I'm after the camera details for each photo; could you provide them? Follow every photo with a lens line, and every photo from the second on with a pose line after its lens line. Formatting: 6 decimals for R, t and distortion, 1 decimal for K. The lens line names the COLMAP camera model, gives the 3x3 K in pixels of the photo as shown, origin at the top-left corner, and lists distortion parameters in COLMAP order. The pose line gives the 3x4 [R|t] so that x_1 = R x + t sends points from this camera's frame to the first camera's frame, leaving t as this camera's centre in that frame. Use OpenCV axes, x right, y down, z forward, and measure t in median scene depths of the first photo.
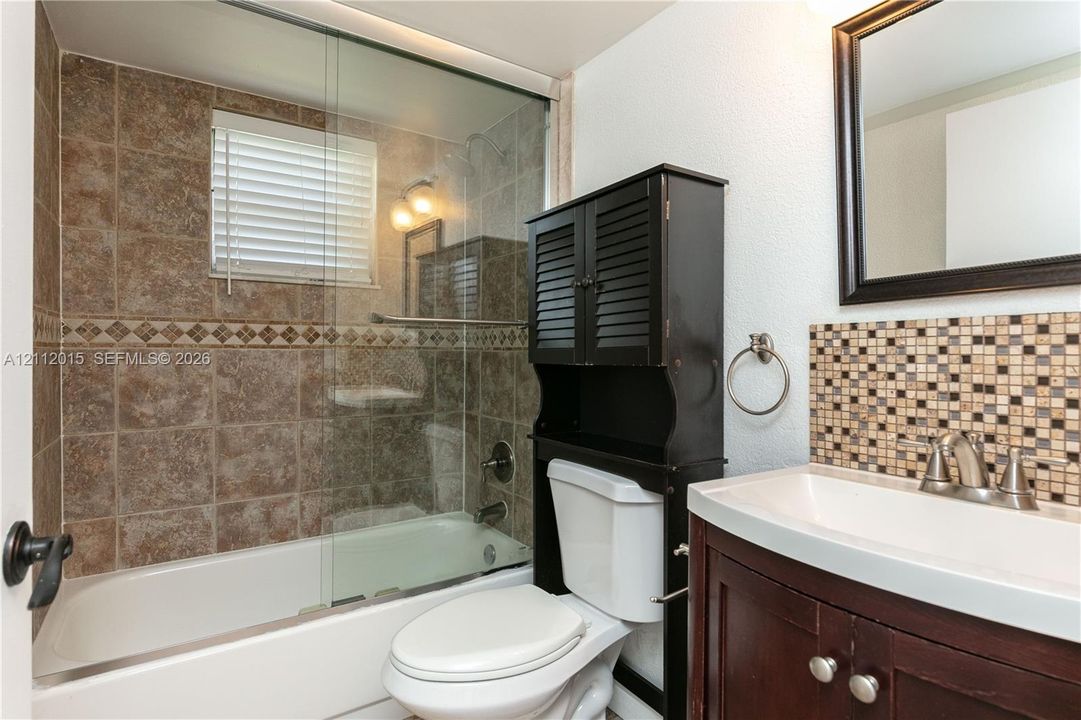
lens RADIAL K [[563.0, 0, 543.9], [0, 563.0, 356.6], [0, 0, 1]] dist [-0.007862, -0.001426]
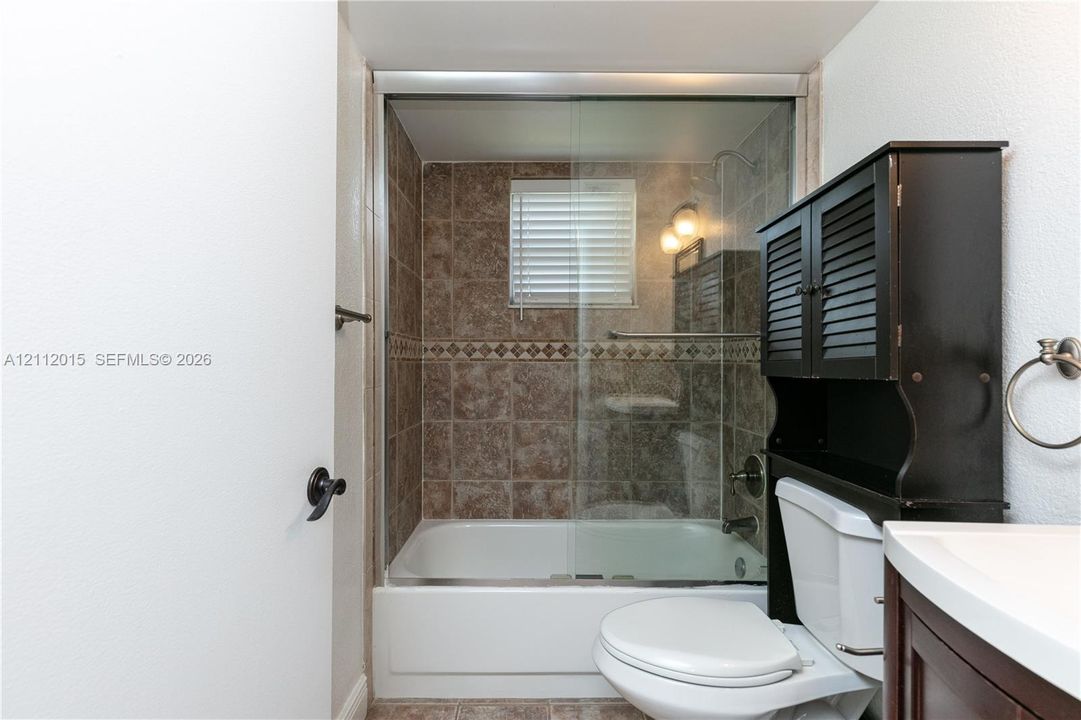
lens RADIAL K [[522.1, 0, 537.9], [0, 522.1, 362.3], [0, 0, 1]] dist [-0.001599, -0.000686]
pose [[0.818474, -0.003489, -0.574534, 0.160330], [-0.004305, 0.999916, -0.012204, 0.001208], [0.574528, 0.012462, 0.818390, 0.036490]]
